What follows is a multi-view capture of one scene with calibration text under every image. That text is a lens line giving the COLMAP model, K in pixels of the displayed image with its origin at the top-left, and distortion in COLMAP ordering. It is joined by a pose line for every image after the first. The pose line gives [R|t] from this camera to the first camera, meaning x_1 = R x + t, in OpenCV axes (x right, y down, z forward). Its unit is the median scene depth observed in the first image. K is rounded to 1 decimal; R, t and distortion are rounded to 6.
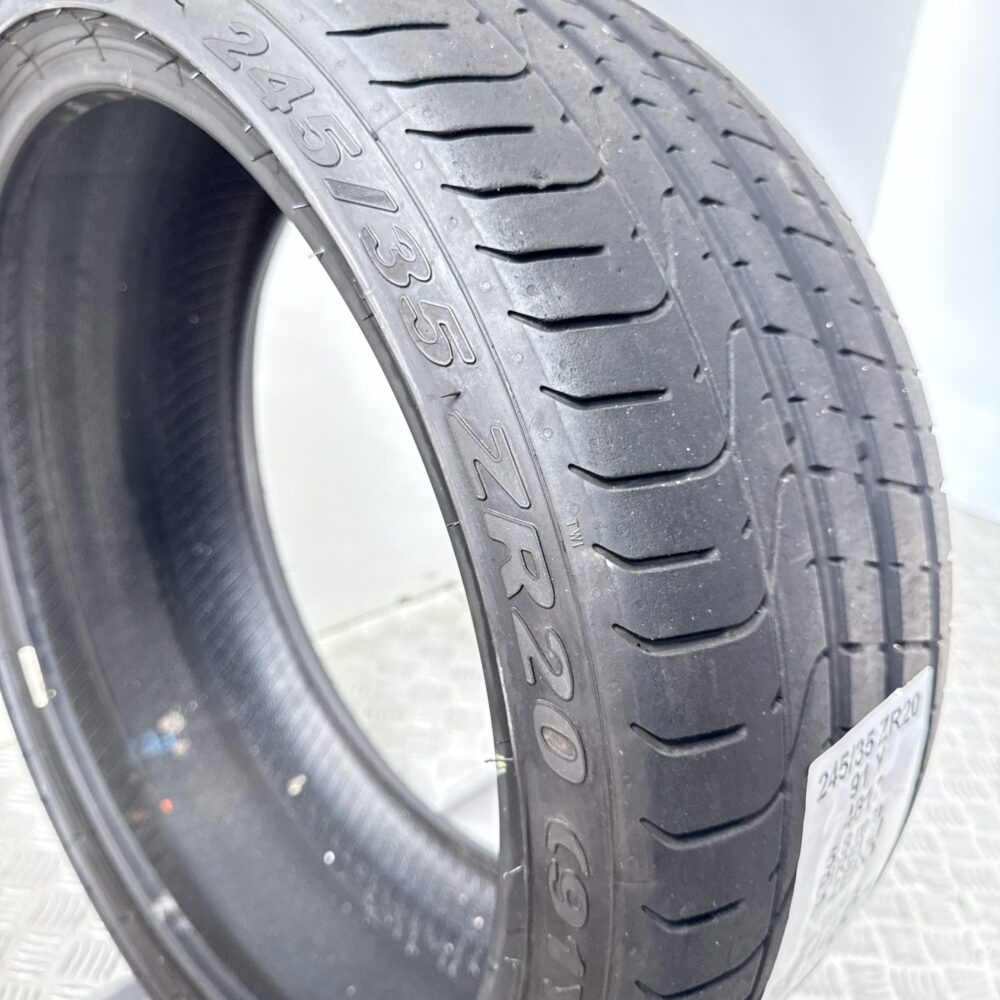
lens RADIAL K [[1062.7, 0, 454.7], [0, 1062.7, 571.5], [0, 0, 1]] dist [0.066366, -0.253669]
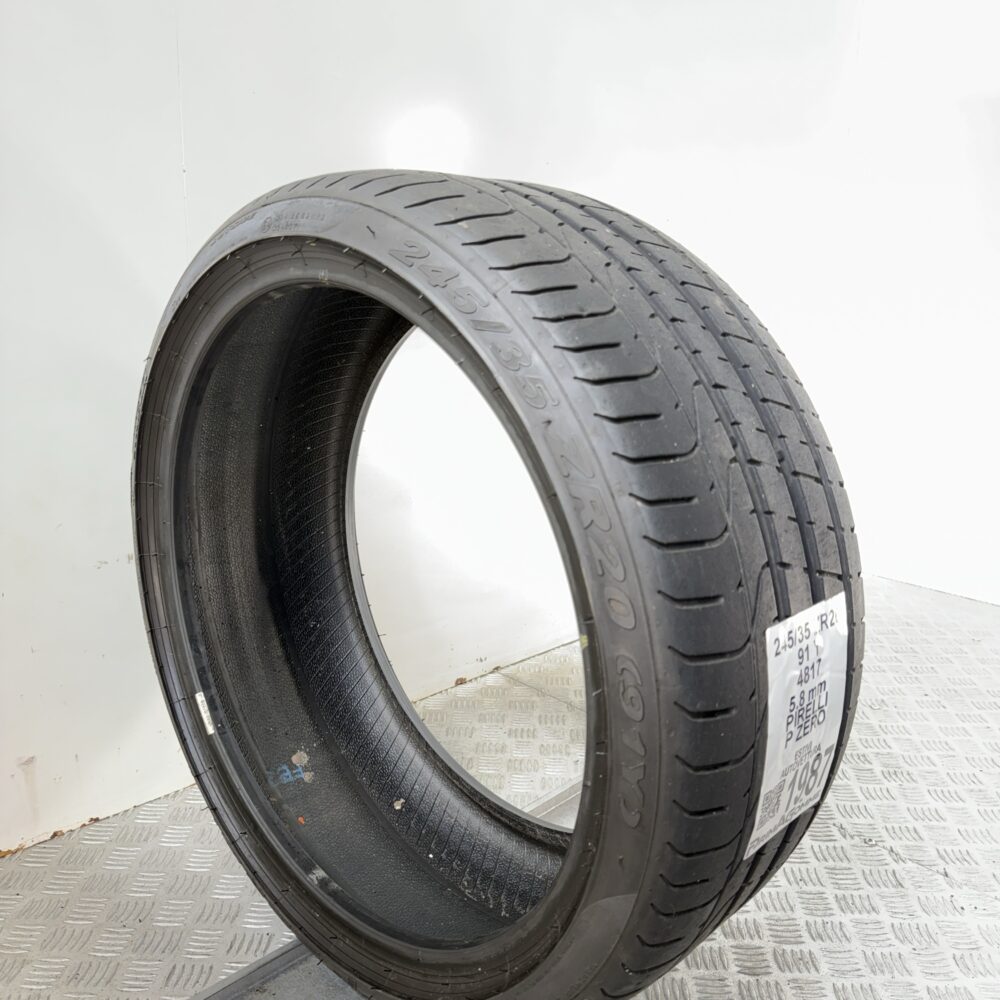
lens RADIAL K [[1062.7, 0, 454.7], [0, 1062.7, 571.5], [0, 0, 1]] dist [0.066366, -0.253669]
pose [[0.997898, -0.064602, -0.005080, -0.149646], [0.063060, 0.986147, -0.153417, 0.322654], [0.014921, 0.152774, 0.988149, -0.712966]]
